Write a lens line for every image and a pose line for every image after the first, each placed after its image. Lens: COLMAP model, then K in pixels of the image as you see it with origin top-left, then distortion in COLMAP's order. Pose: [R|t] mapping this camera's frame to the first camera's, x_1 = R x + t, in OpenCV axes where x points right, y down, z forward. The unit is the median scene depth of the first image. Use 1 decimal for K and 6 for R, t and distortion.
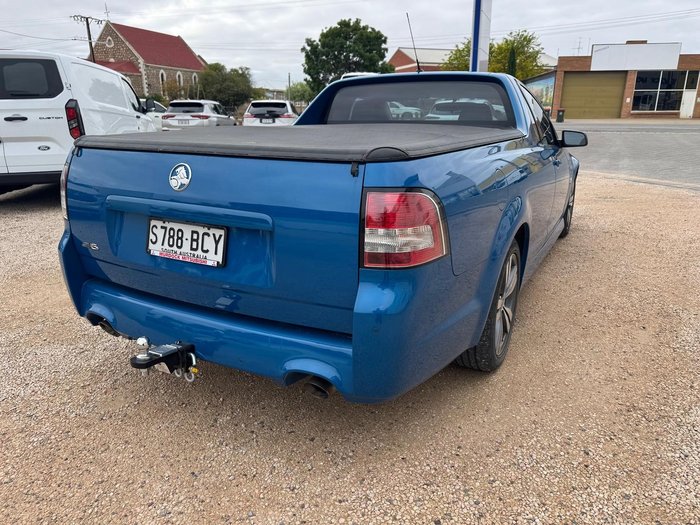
lens RADIAL K [[496.7, 0, 343.0], [0, 496.7, 265.4], [0, 0, 1]] dist [0.029957, -0.024277]
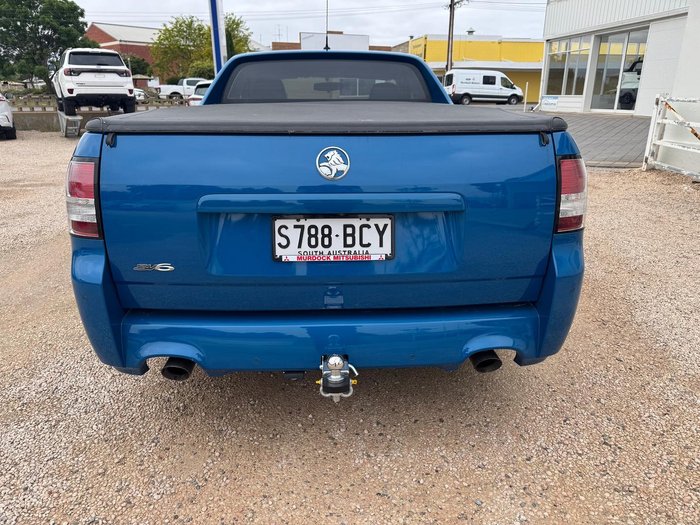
lens RADIAL K [[496.7, 0, 343.0], [0, 496.7, 265.4], [0, 0, 1]] dist [0.029957, -0.024277]
pose [[0.863316, -0.167198, 0.476162, -0.707257], [0.152520, 0.985844, 0.069637, -0.058676], [-0.481065, 0.012505, 0.876596, 0.238069]]
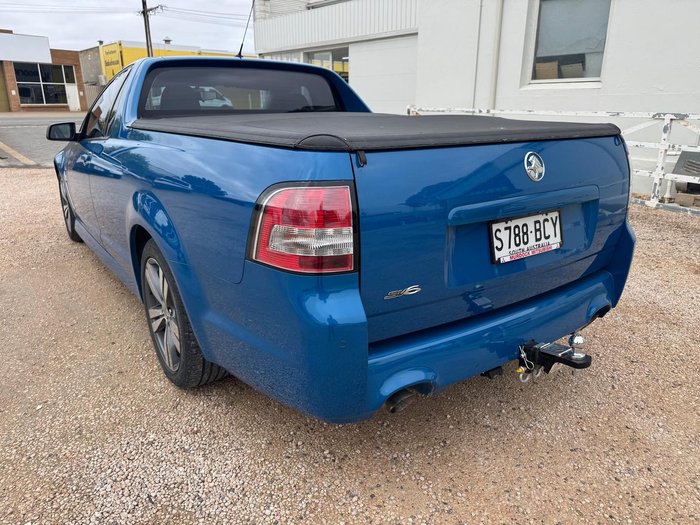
lens RADIAL K [[500.7, 0, 352.6], [0, 500.7, 267.9], [0, 0, 1]] dist [0.027127, -0.029929]
pose [[0.450963, -0.279744, 0.847570, -1.270549], [0.267067, 0.948398, 0.170926, -0.237070], [-0.851650, 0.149277, 0.502403, 0.801945]]
